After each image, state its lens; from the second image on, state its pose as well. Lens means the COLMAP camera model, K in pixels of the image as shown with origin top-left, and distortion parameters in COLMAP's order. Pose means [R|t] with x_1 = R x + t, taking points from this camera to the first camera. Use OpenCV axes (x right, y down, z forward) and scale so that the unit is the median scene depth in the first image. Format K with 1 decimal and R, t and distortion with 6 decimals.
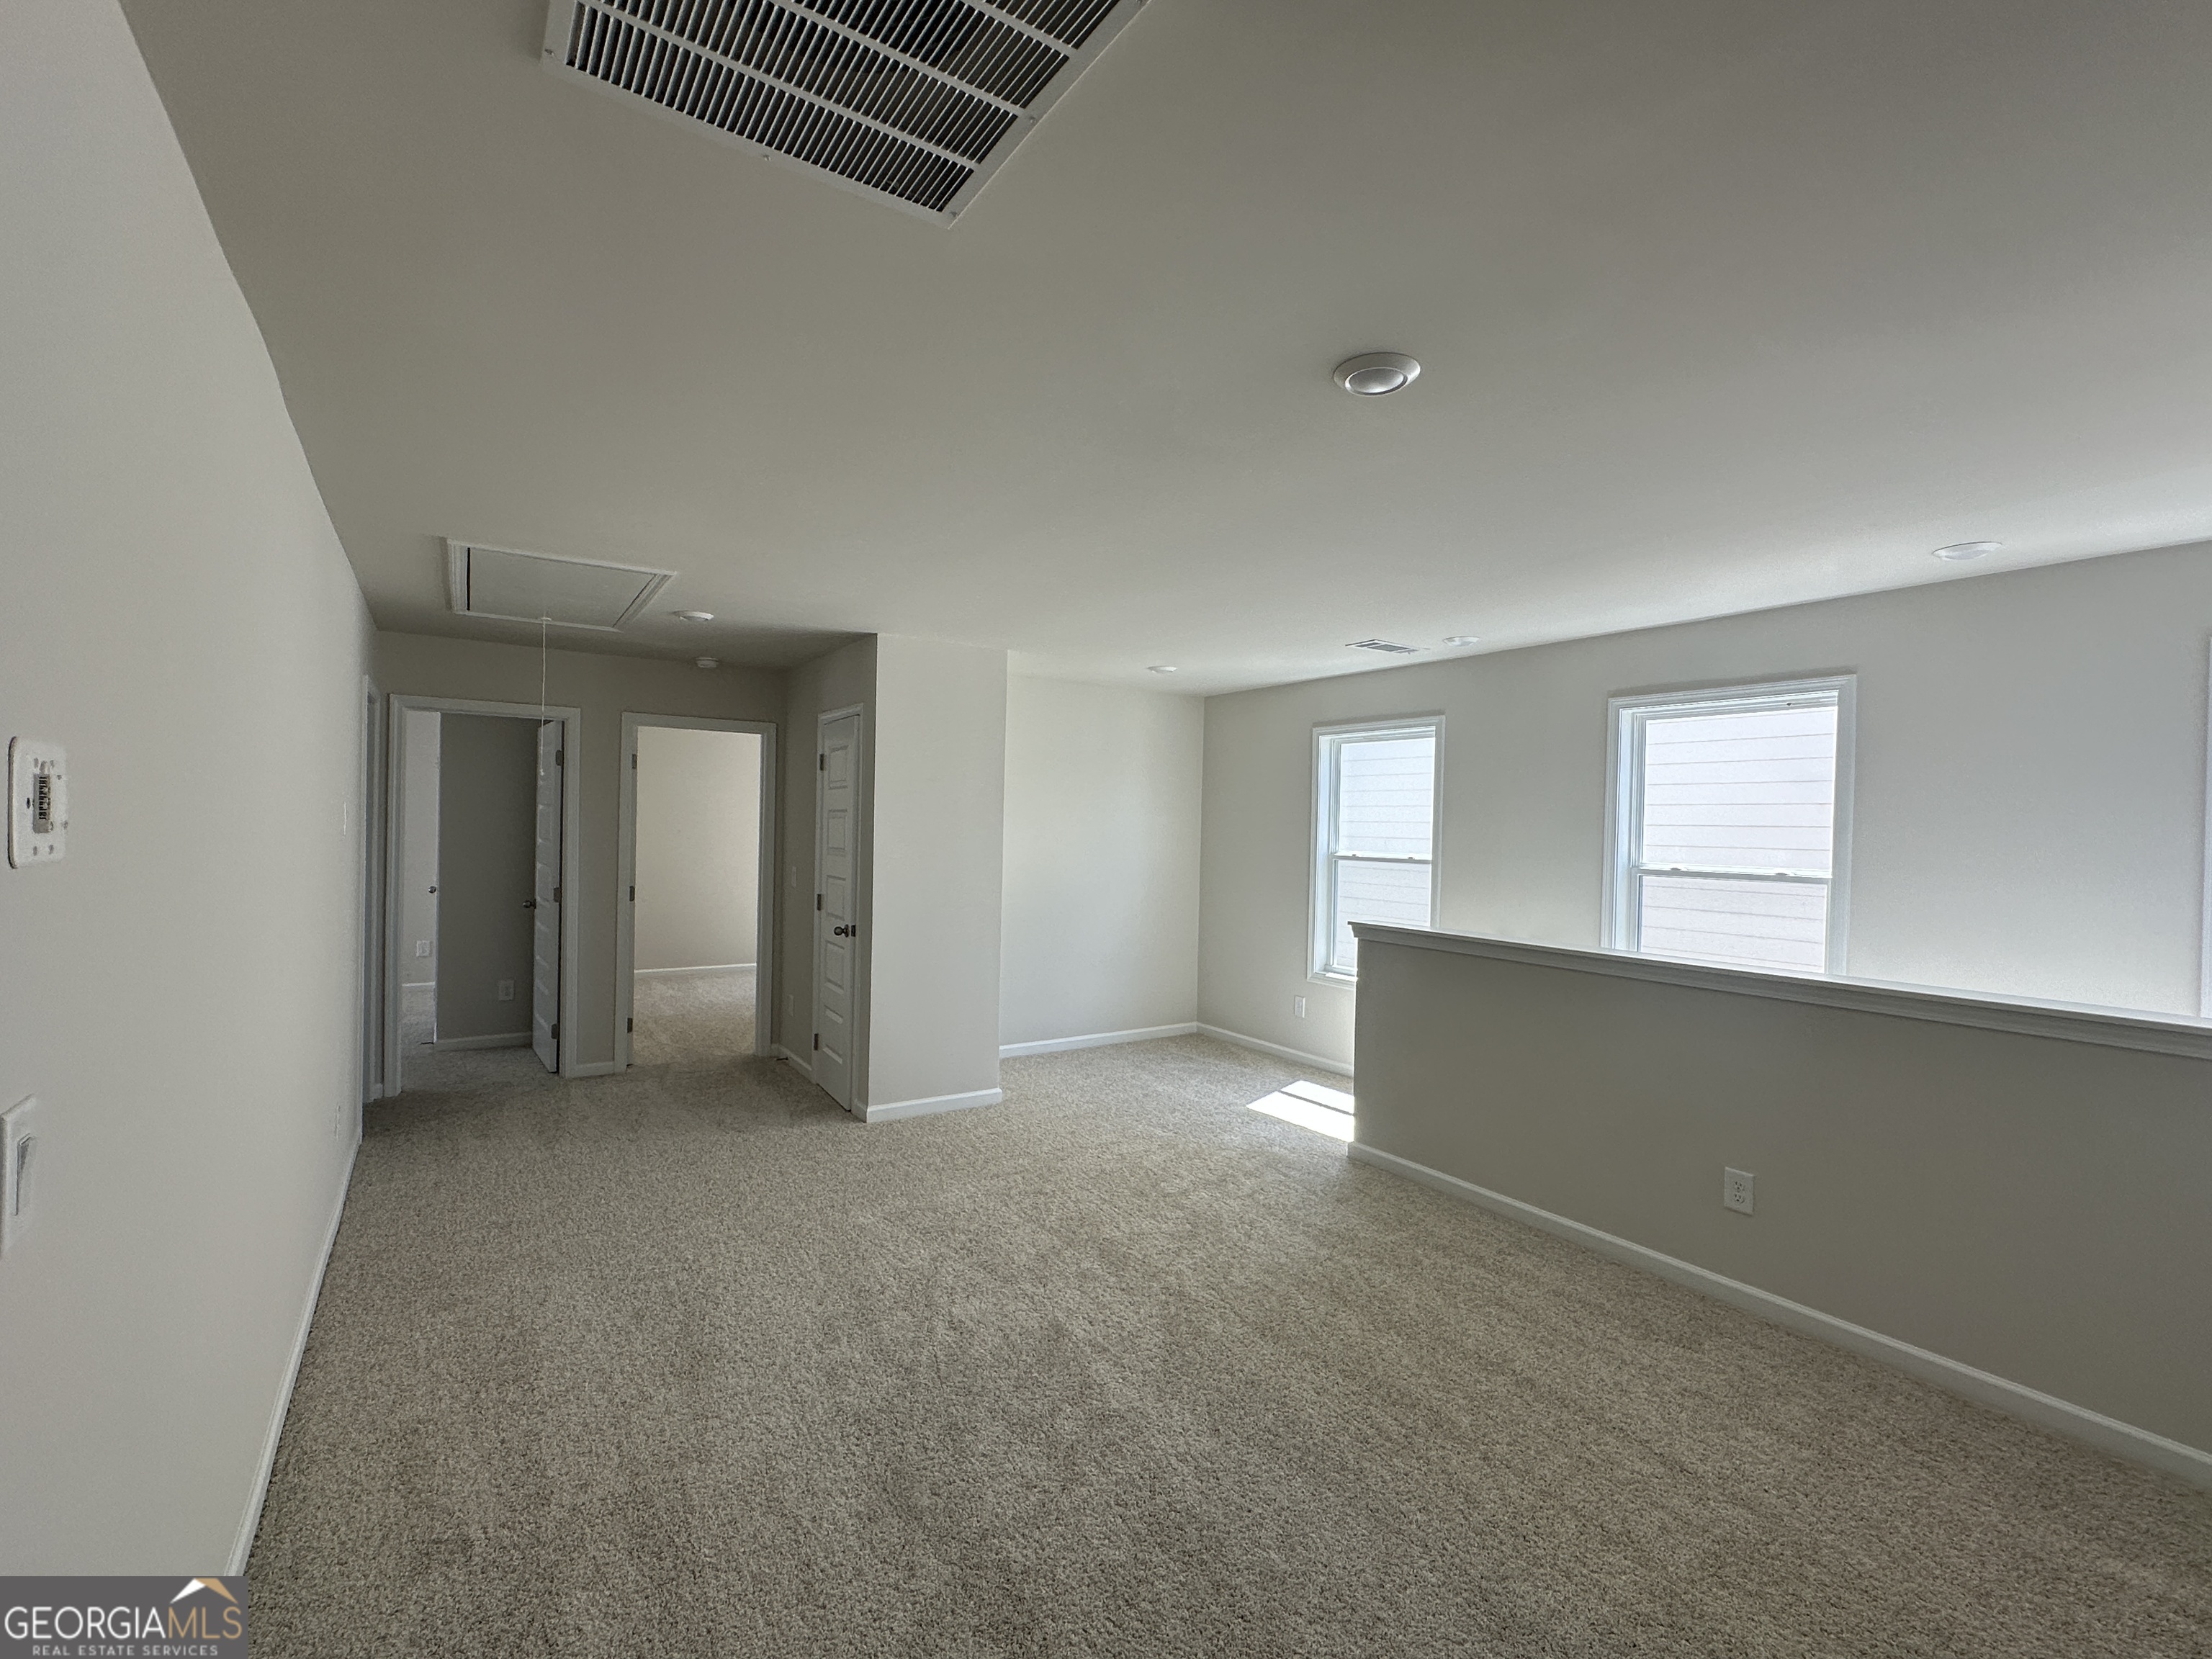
lens RADIAL K [[1000.2, 0, 1105.1], [0, 1000.2, 827.1], [0, 0, 1]] dist [0.000042, -0.000412]
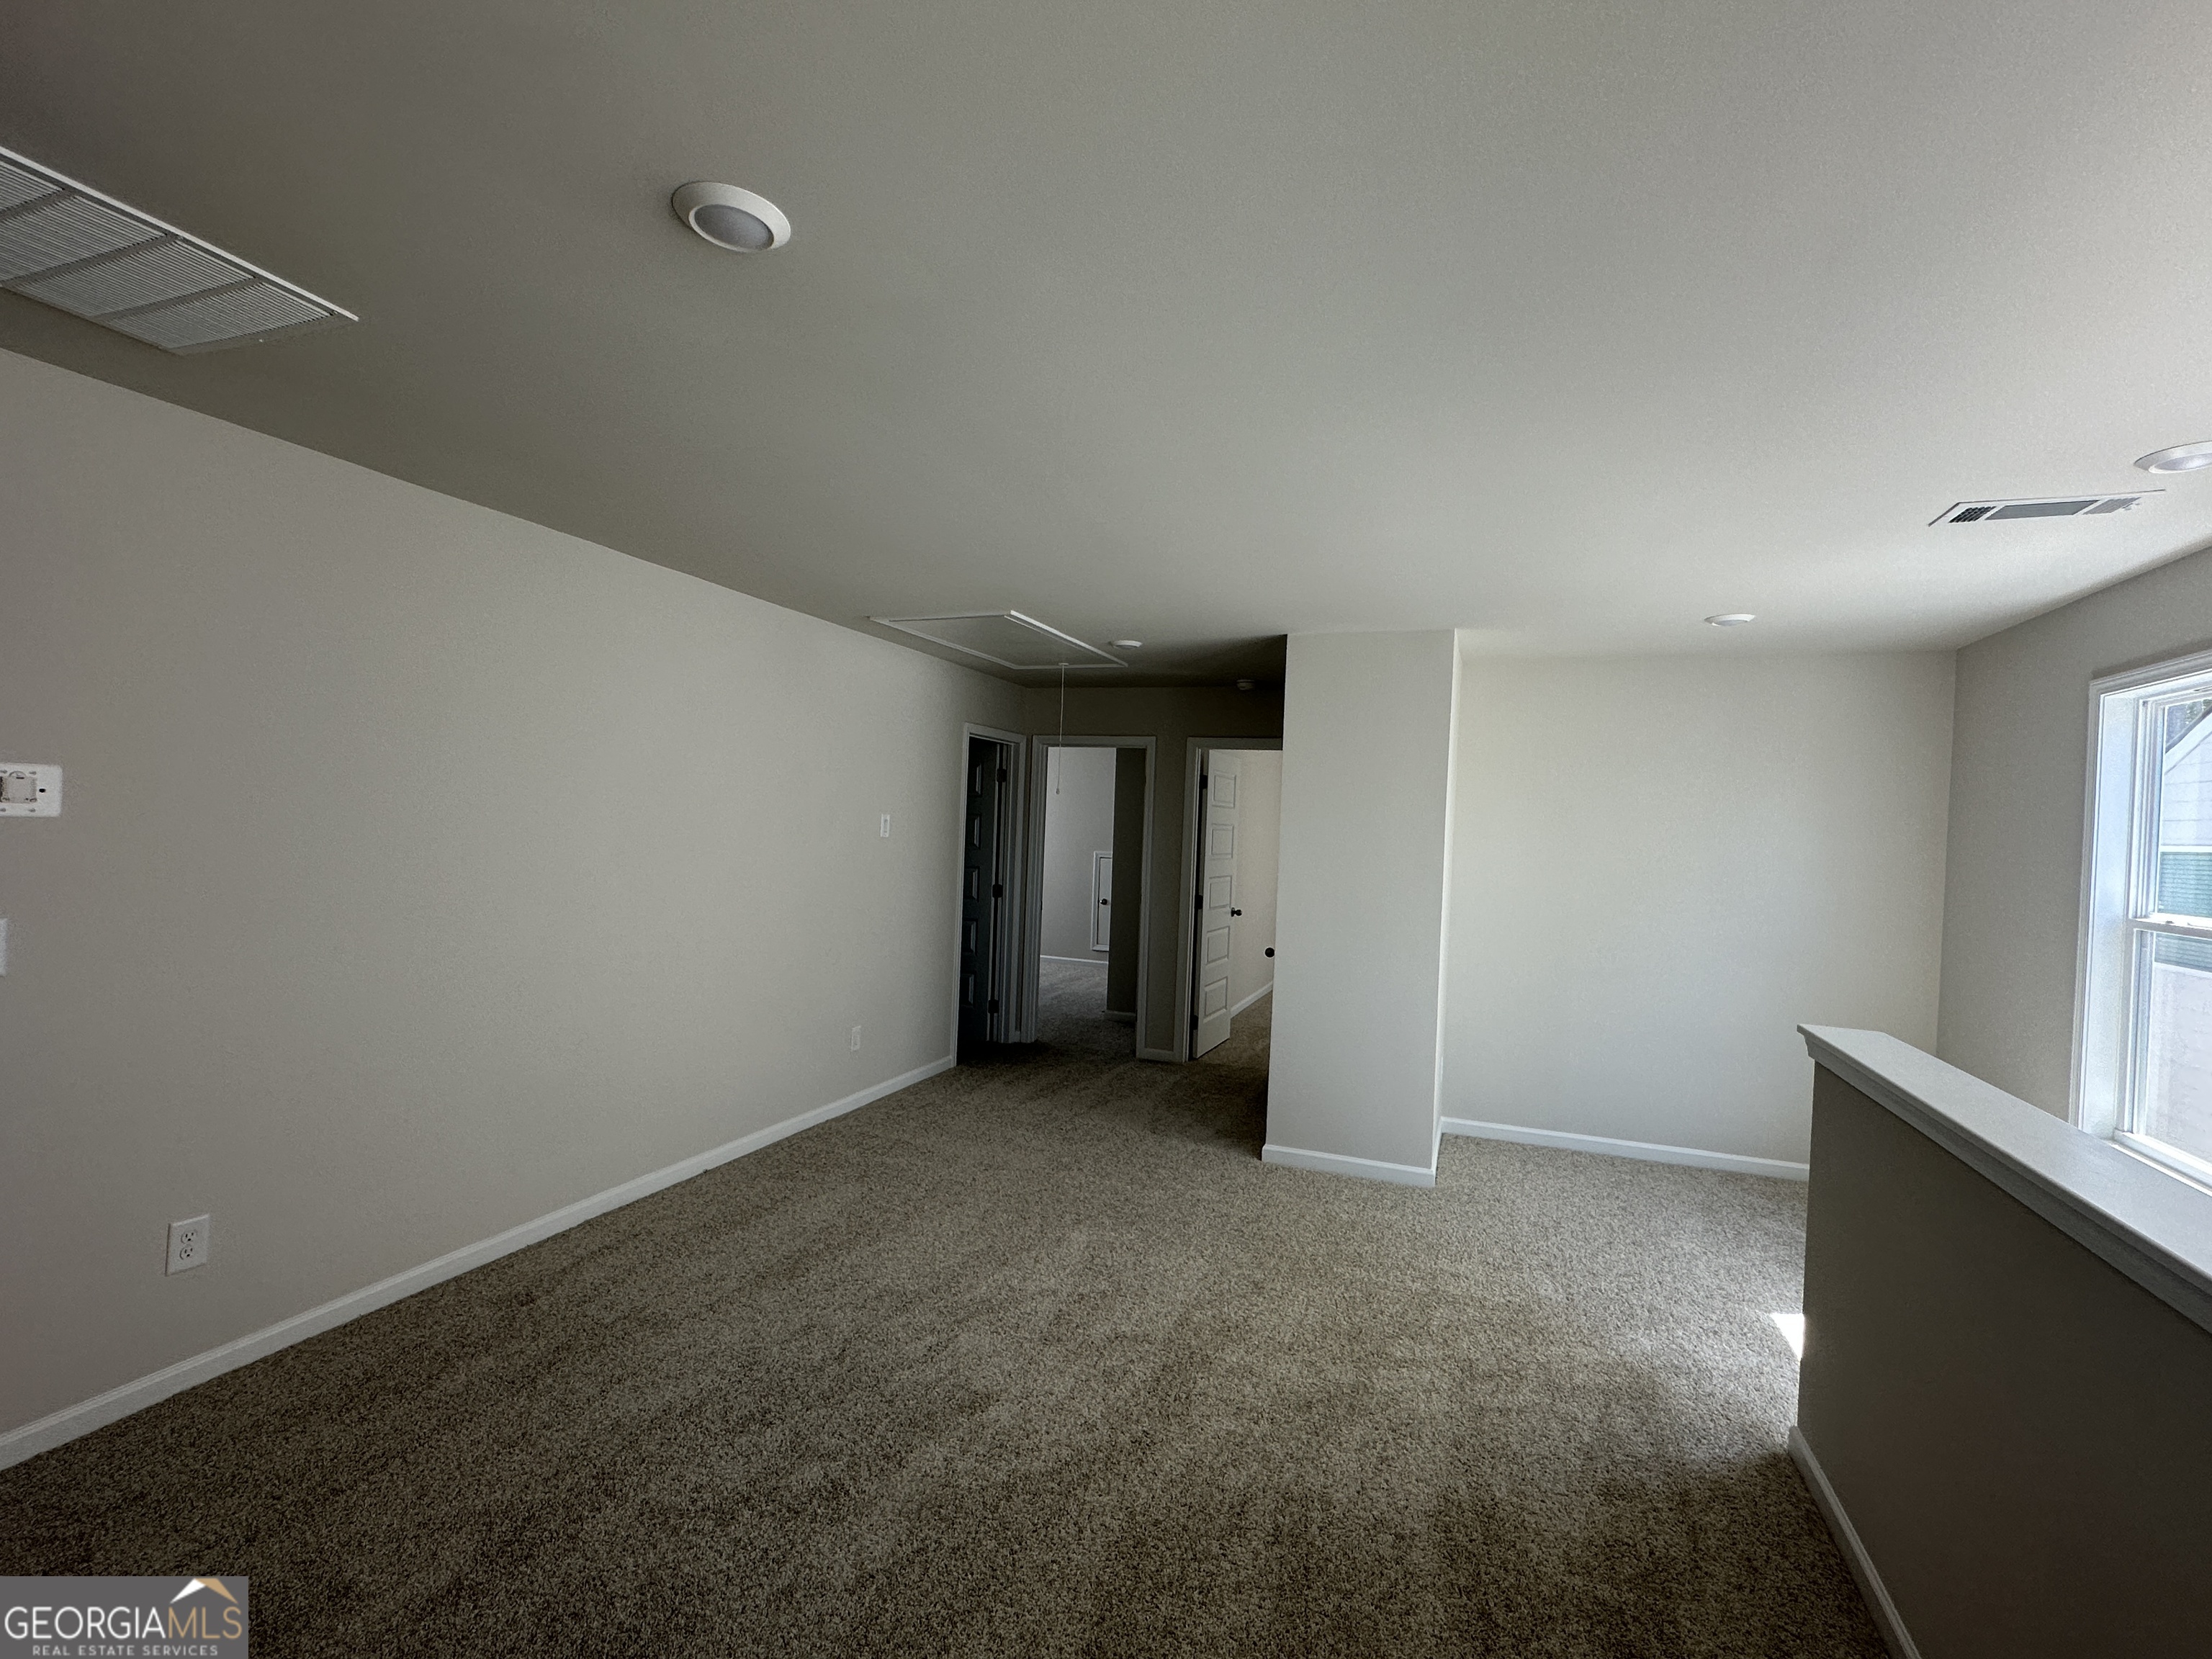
lens RADIAL K [[1000.2, 0, 1102.3], [0, 1000.2, 840.5], [0, 0, 1]] dist [0.000042, -0.000412]
pose [[0.581694, 0.016481, -0.813241, 0.411450], [-0.029266, 0.999571, -0.000676, 0.002419], [0.812881, 0.024194, 0.581927, 0.316990]]
